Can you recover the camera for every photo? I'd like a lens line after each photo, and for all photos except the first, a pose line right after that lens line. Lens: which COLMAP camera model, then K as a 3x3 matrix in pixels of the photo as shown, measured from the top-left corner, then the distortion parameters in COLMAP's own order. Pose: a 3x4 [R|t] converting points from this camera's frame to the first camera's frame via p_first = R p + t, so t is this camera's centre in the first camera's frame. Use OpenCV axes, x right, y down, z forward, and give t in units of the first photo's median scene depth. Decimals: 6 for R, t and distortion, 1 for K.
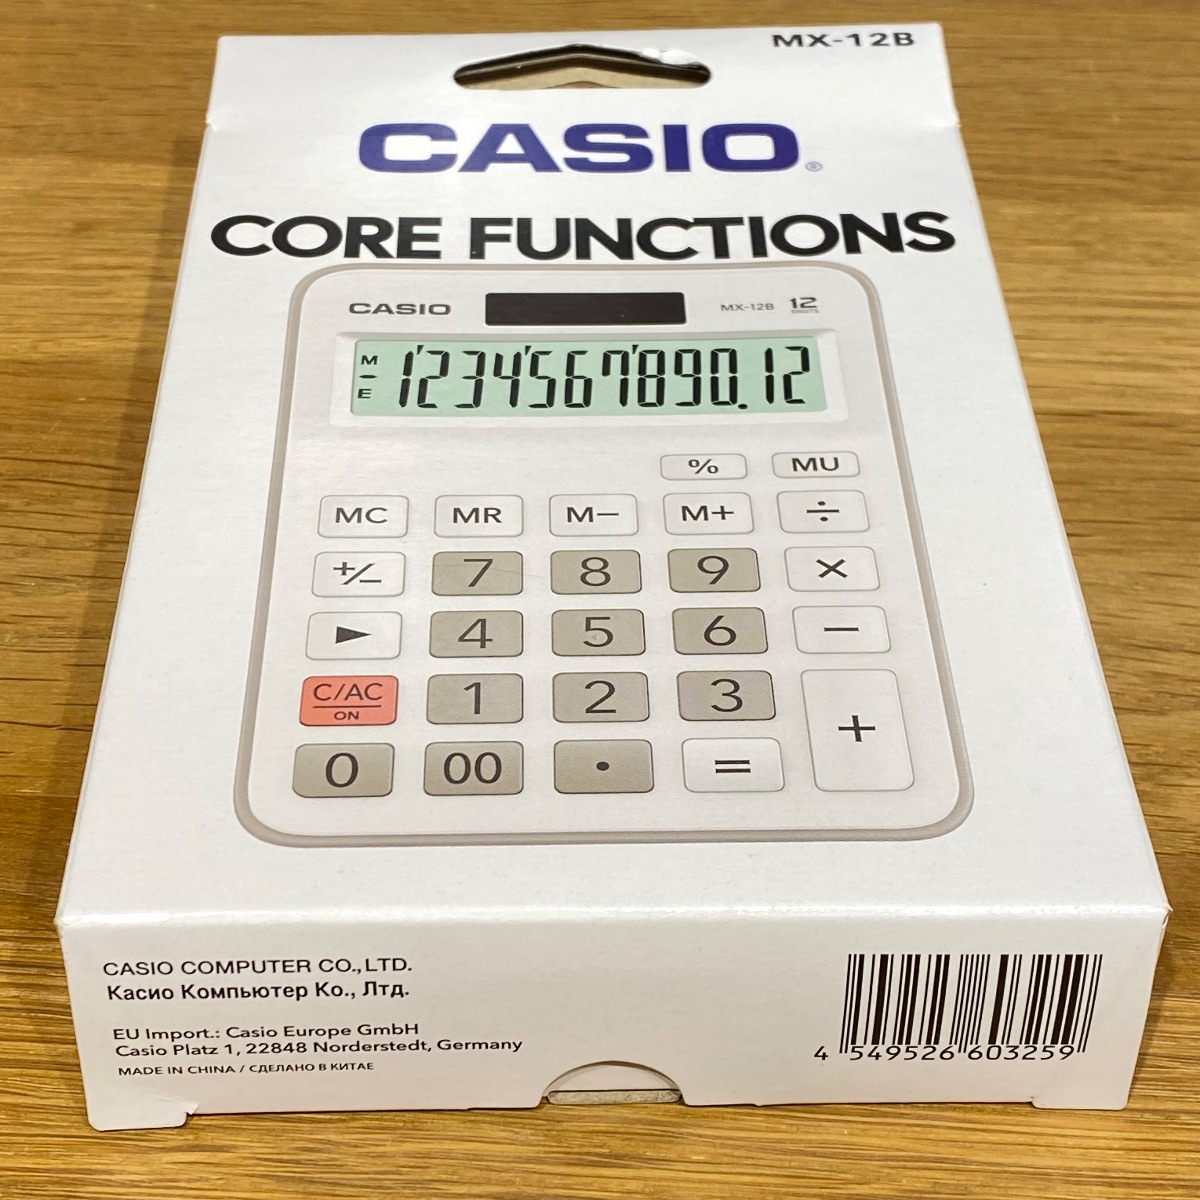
lens RADIAL K [[2438.9, 0, 594.6], [0, 2438.9, 587.3], [0, 0, 1]] dist [0.140669, 0.000000]
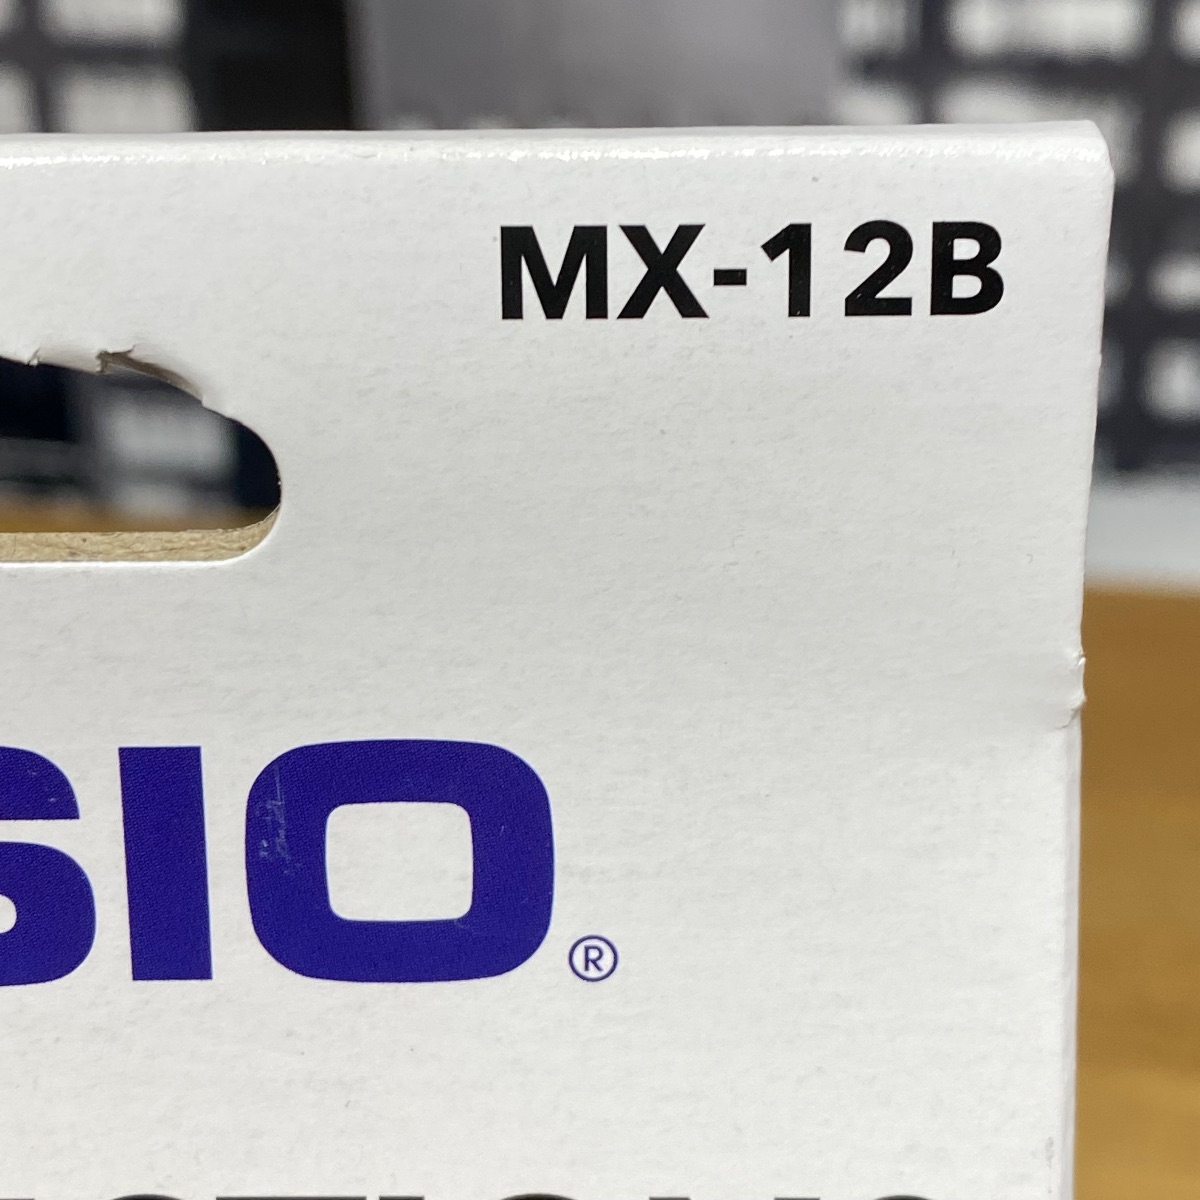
lens RADIAL K [[2453.8, 0, 622.9], [0, 2453.8, 603.7], [0, 0, 1]] dist [0.131814, 0.000000]
pose [[0.999712, 0.018770, -0.014938, 0.115644], [0.003447, 0.503852, 0.863783, -0.565188], [0.023740, -0.863586, 0.503642, 1.042414]]
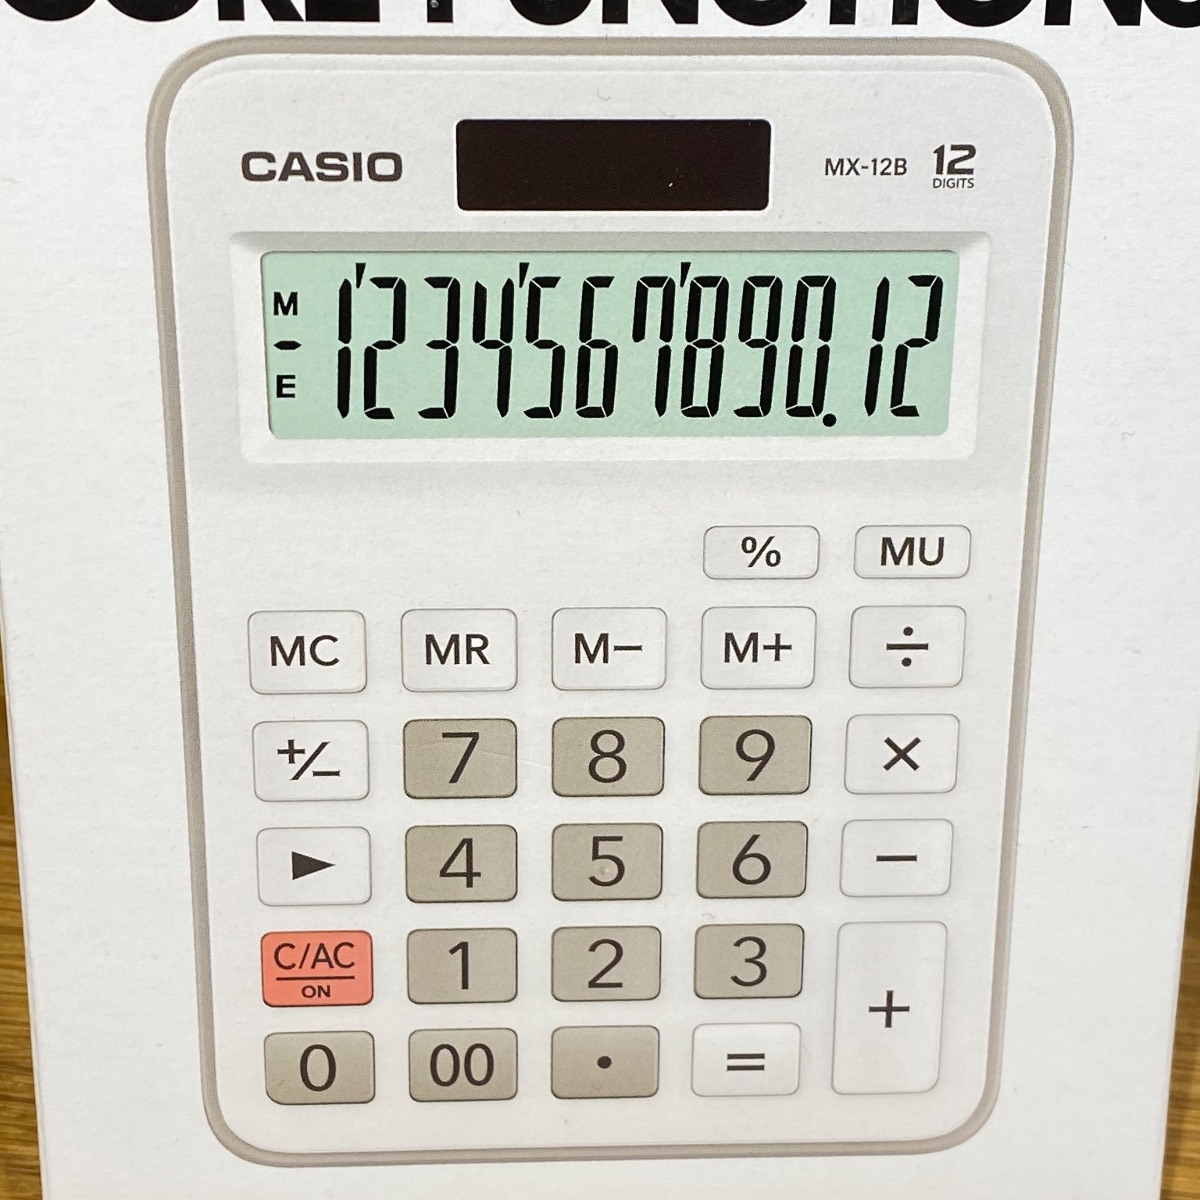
lens RADIAL K [[2453.8, 0, 619.1], [0, 2453.8, 603.6], [0, 0, 1]] dist [0.131814, 0.000000]
pose [[0.998249, 0.017243, 0.056582, -0.040661], [-0.059043, 0.348028, 0.935623, -0.746871], [-0.003559, -0.937326, 0.348437, 0.736690]]
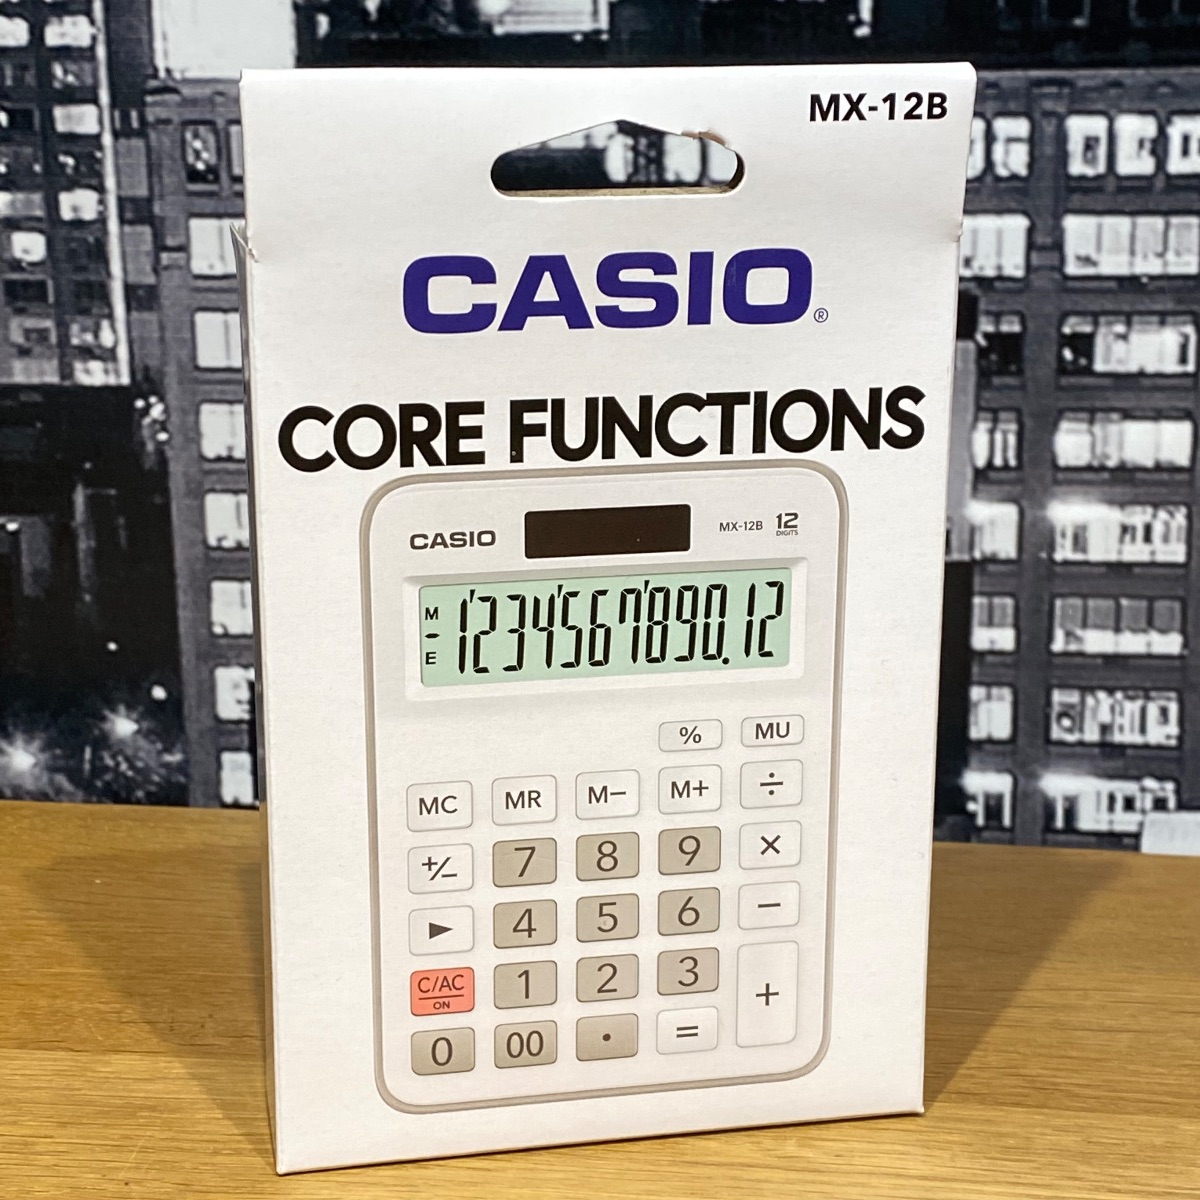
lens RADIAL K [[2438.9, 0, 624.7], [0, 2438.9, 615.4], [0, 0, 1]] dist [0.140669, 0.000000]
pose [[0.980908, -0.025694, 0.192767, -0.247772], [-0.164994, 0.414723, 0.894864, -1.274836], [-0.102938, -0.909585, 0.402566, 0.536410]]
